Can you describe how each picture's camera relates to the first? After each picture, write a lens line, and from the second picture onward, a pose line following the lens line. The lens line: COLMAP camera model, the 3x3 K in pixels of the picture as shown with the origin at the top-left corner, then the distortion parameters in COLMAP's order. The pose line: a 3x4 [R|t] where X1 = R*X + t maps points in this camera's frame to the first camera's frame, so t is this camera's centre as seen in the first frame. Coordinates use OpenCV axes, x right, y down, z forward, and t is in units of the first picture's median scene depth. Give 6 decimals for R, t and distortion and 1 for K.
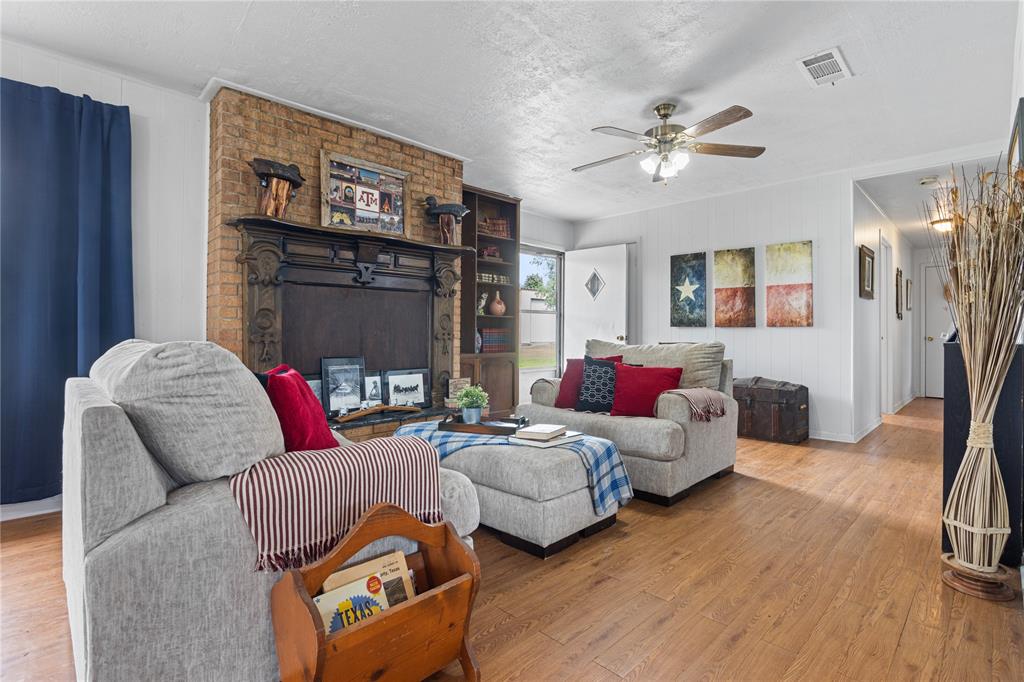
lens RADIAL K [[491.4, 0, 508.9], [0, 491.4, 334.5], [0, 0, 1]] dist [-0.047265, 0.019903]
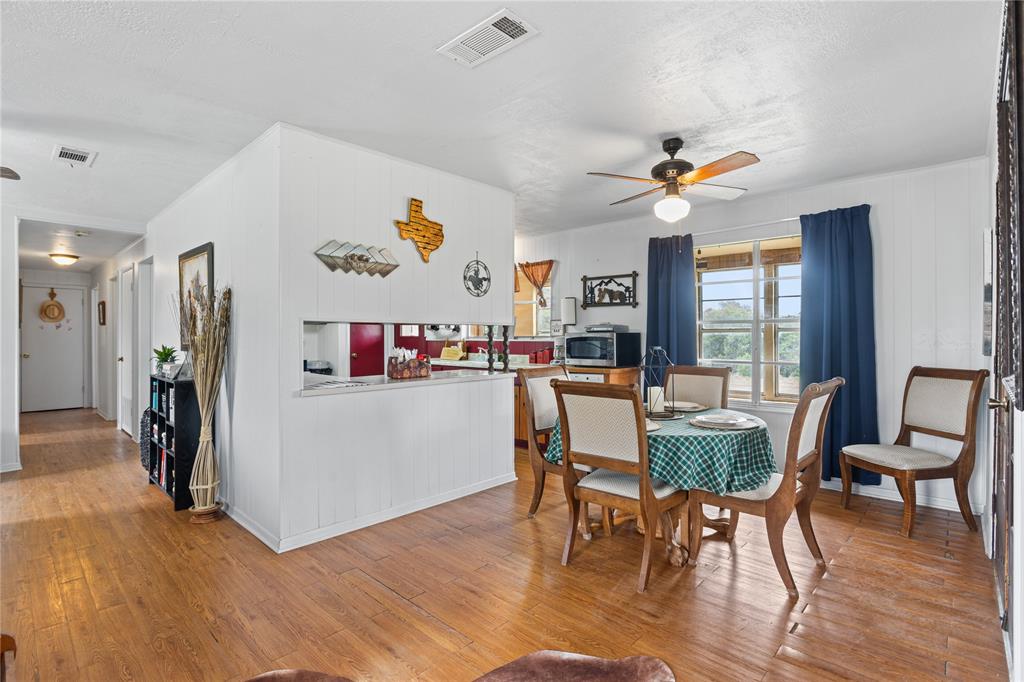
lens RADIAL K [[494.1, 0, 515.2], [0, 494.1, 331.0], [0, 0, 1]] dist [-0.044746, 0.020146]
pose [[-0.040236, 0.002538, 0.999187, -0.445897], [0.002491, 0.999994, -0.002440, -0.083574], [-0.999187, 0.002390, -0.040242, -0.040651]]
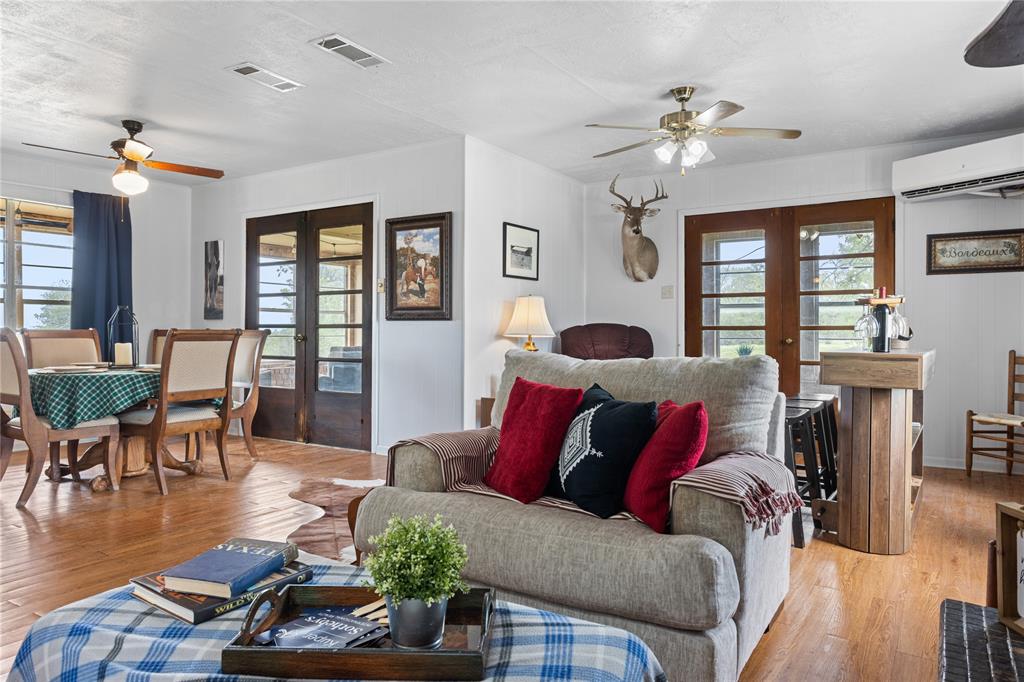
lens RADIAL K [[682.6, 0, 503.3], [0, 682.6, 331.1], [0, 0, 1]] dist [0.019338, 0.002540]
pose [[-0.976687, -0.010285, -0.214423, -0.018397], [-0.009951, 0.999947, -0.002636, -0.013356], [0.214439, -0.000441, -0.976737, 1.128412]]
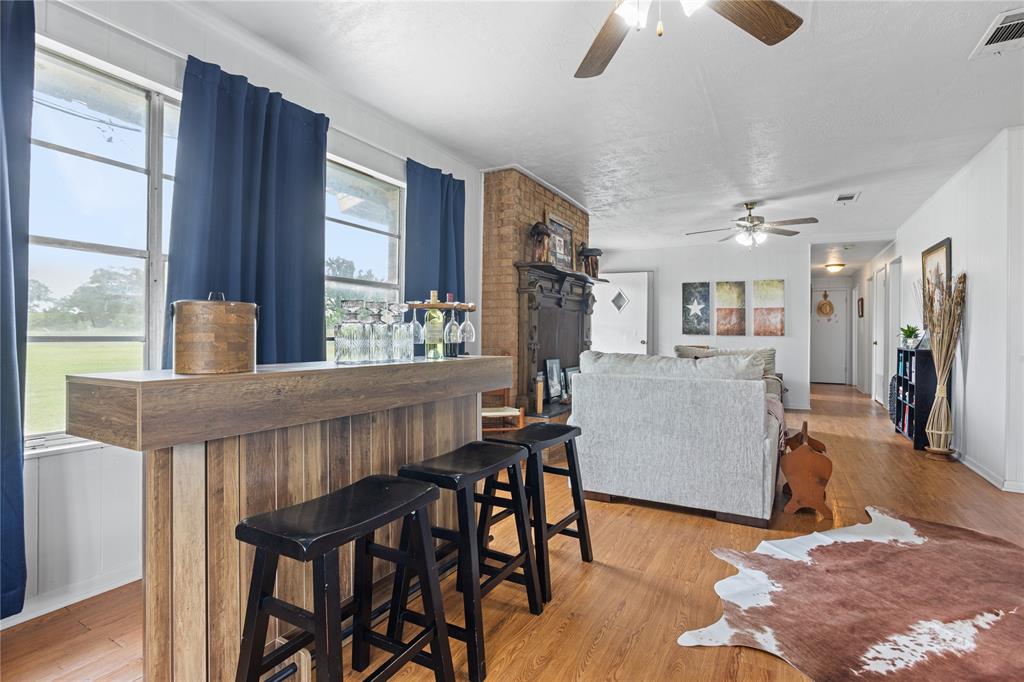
lens RADIAL K [[491.4, 0, 508.9], [0, 491.4, 334.5], [0, 0, 1]] dist [-0.047265, 0.019903]
pose [[0.961775, 0.004307, 0.273807, -0.804606], [-0.005337, 0.999981, 0.003018, -0.025967], [-0.273789, -0.004364, 0.961780, -0.306726]]
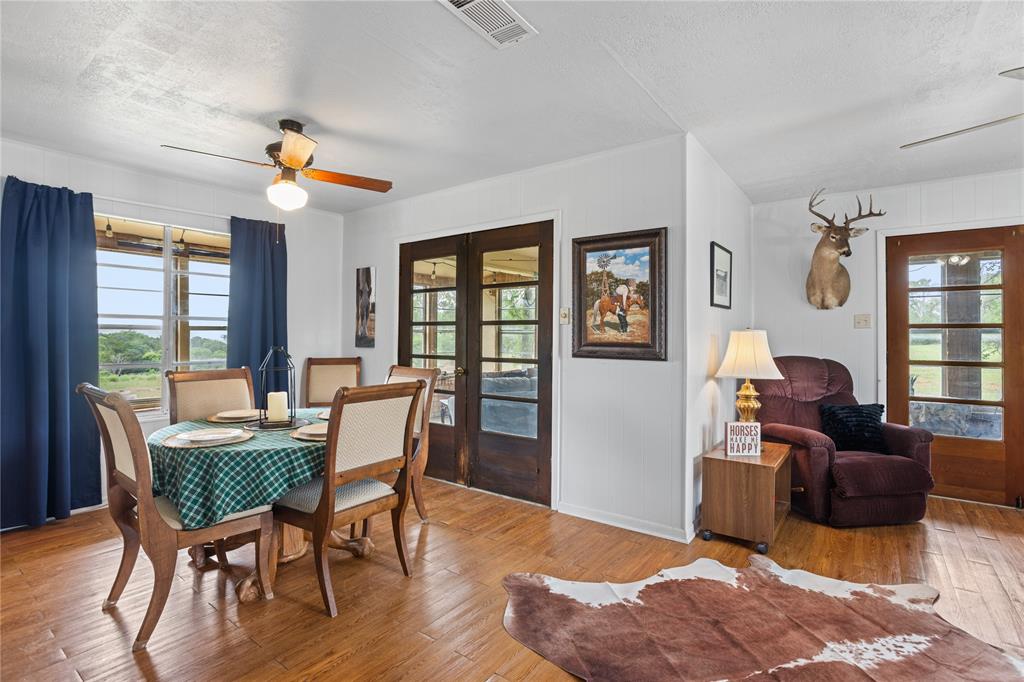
lens RADIAL K [[491.4, 0, 508.9], [0, 491.4, 334.5], [0, 0, 1]] dist [-0.047265, 0.019903]
pose [[-0.988623, -0.012870, -0.149863, 0.172131], [-0.012534, 0.999916, -0.003182, -0.078799], [0.149892, -0.001268, -0.988702, 0.477866]]
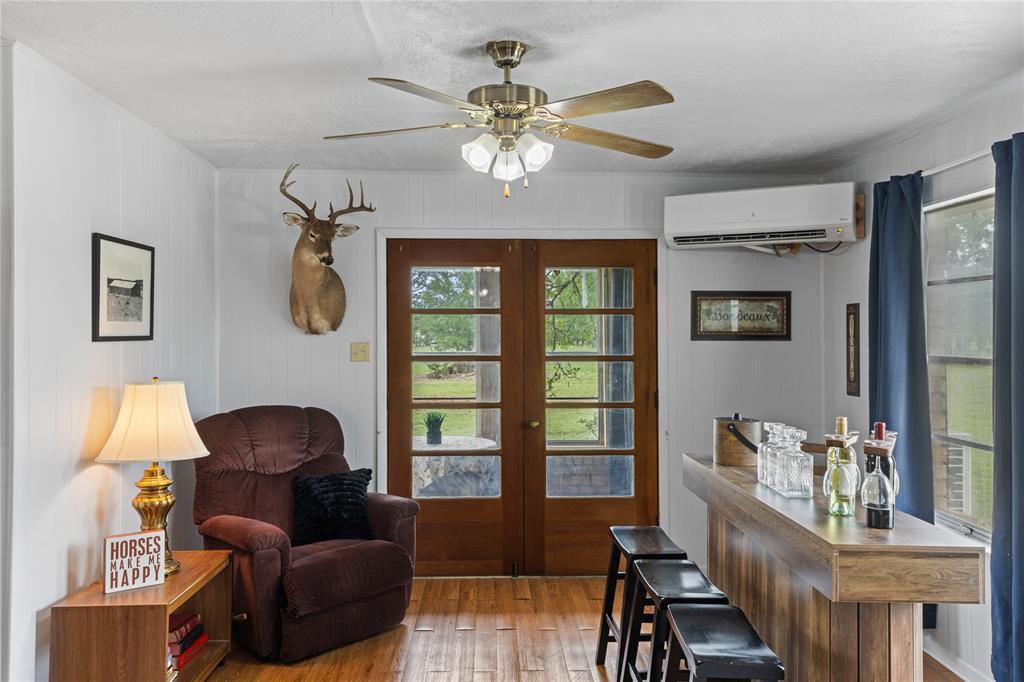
lens RADIAL K [[782.8, 0, 510.5], [0, 782.8, 336.9], [0, 0, 1]] dist [0.058994, 0.003744]
pose [[-0.677408, -0.006620, -0.735578, -0.004437], [-0.004728, 0.999978, -0.004646, -0.144059], [0.735592, 0.000330, -0.677424, 0.580302]]
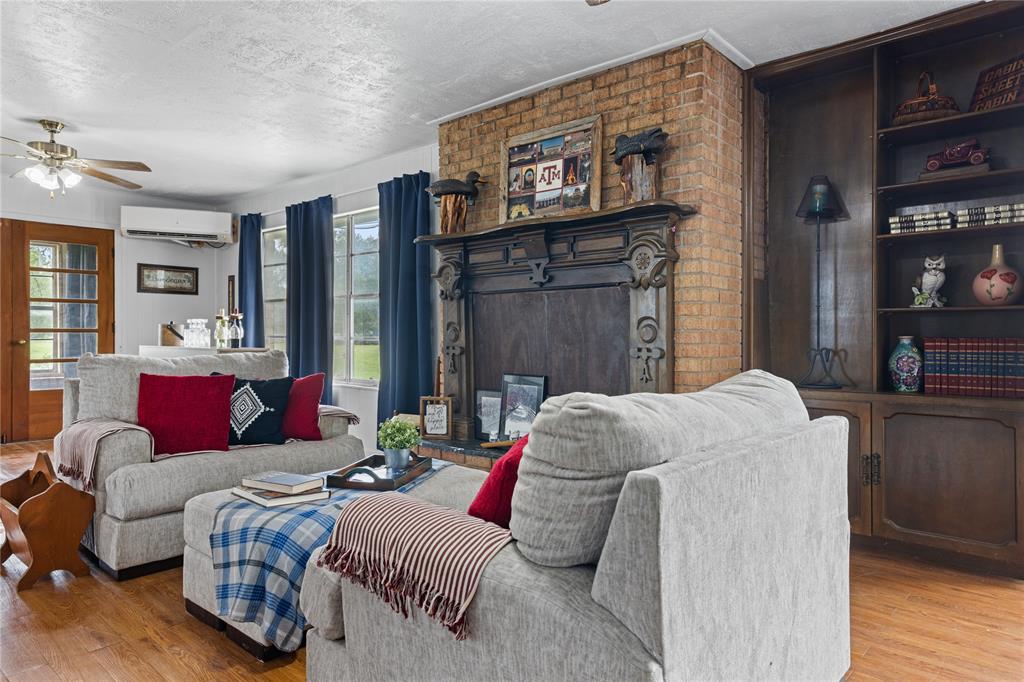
lens RADIAL K [[641.8, 0, 512.2], [0, 641.8, 332.7], [0, 0, 1]] dist [0.004535, 0.004285]
pose [[0.060451, -0.007444, -0.998143, 0.728183], [-0.003128, 0.999966, -0.007647, -0.016981], [0.998166, 0.003585, 0.060426, 0.872254]]
